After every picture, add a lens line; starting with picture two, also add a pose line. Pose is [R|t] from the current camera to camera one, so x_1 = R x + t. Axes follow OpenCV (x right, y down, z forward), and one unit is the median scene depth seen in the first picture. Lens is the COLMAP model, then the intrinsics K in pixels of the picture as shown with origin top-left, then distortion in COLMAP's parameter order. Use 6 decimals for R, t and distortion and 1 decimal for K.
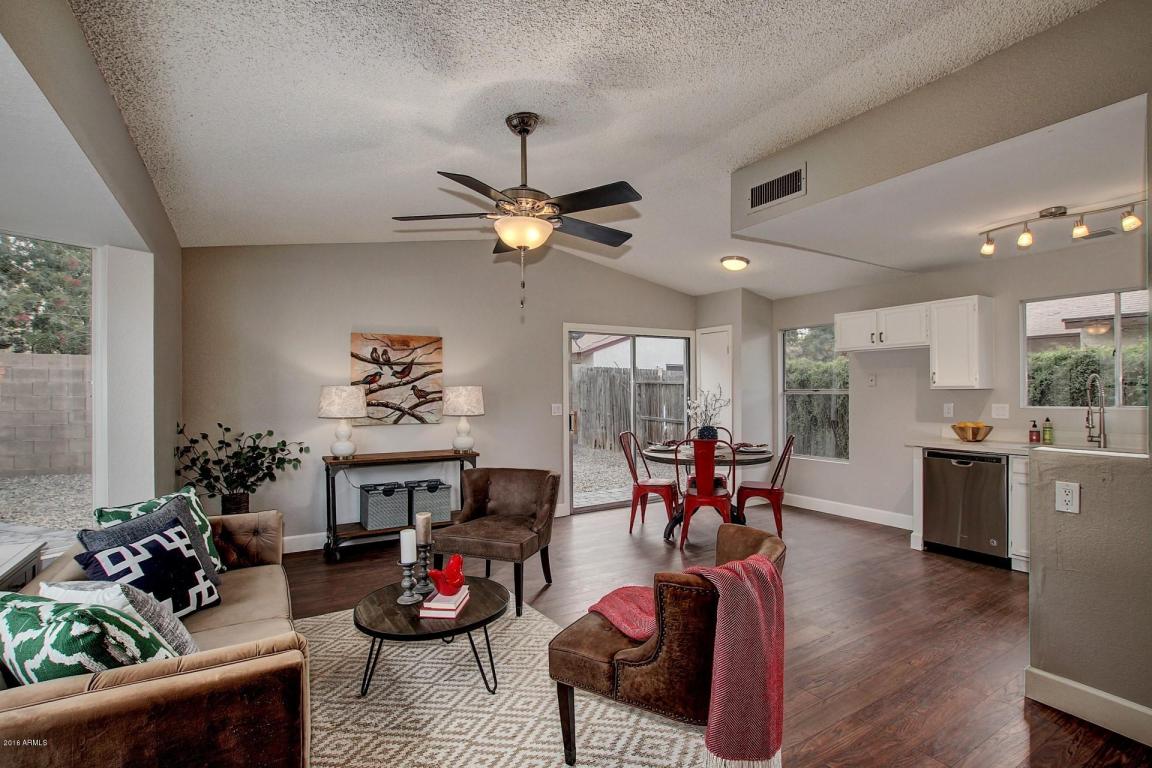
lens RADIAL K [[537.9, 0, 578.1], [0, 537.9, 392.2], [0, 0, 1]] dist [-0.021509, 0.000747]
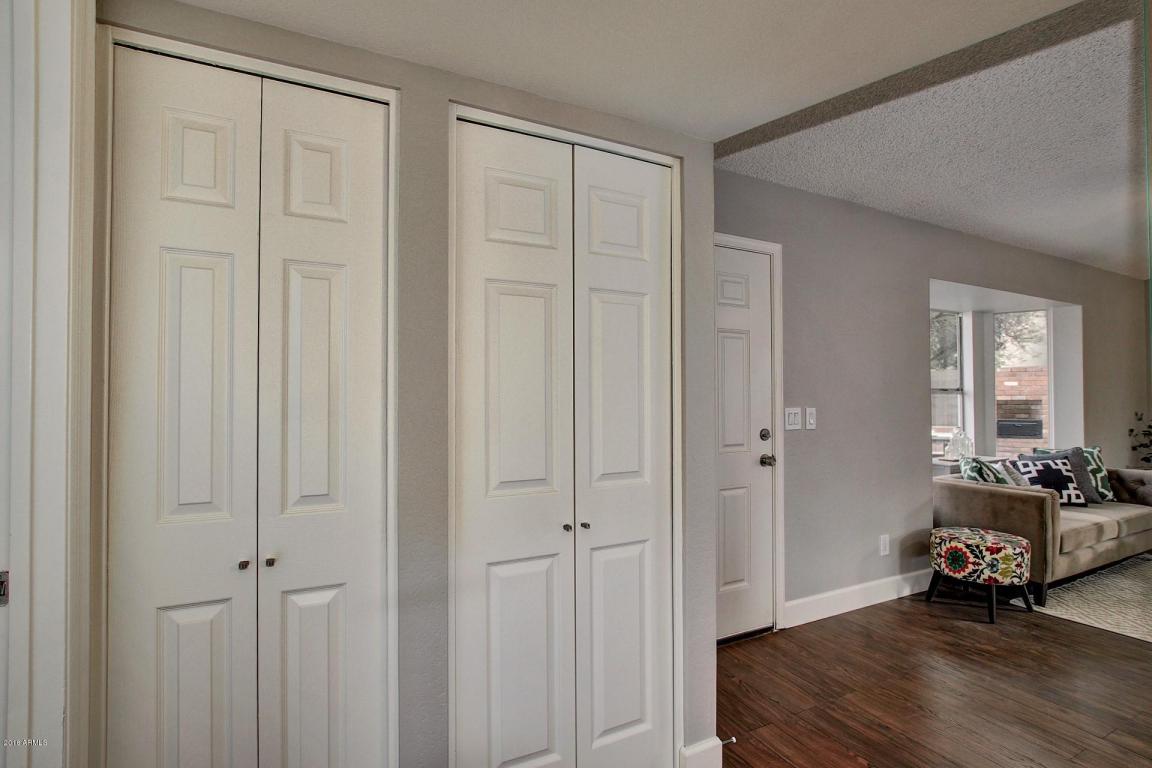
lens RADIAL K [[537.9, 0, 578.1], [0, 537.9, 392.2], [0, 0, 1]] dist [-0.021509, 0.000747]
pose [[-0.078118, -0.014584, -0.996837, 0.615577], [0.006170, 0.999867, -0.015112, 0.015399], [0.996925, -0.007331, -0.078018, -0.281302]]
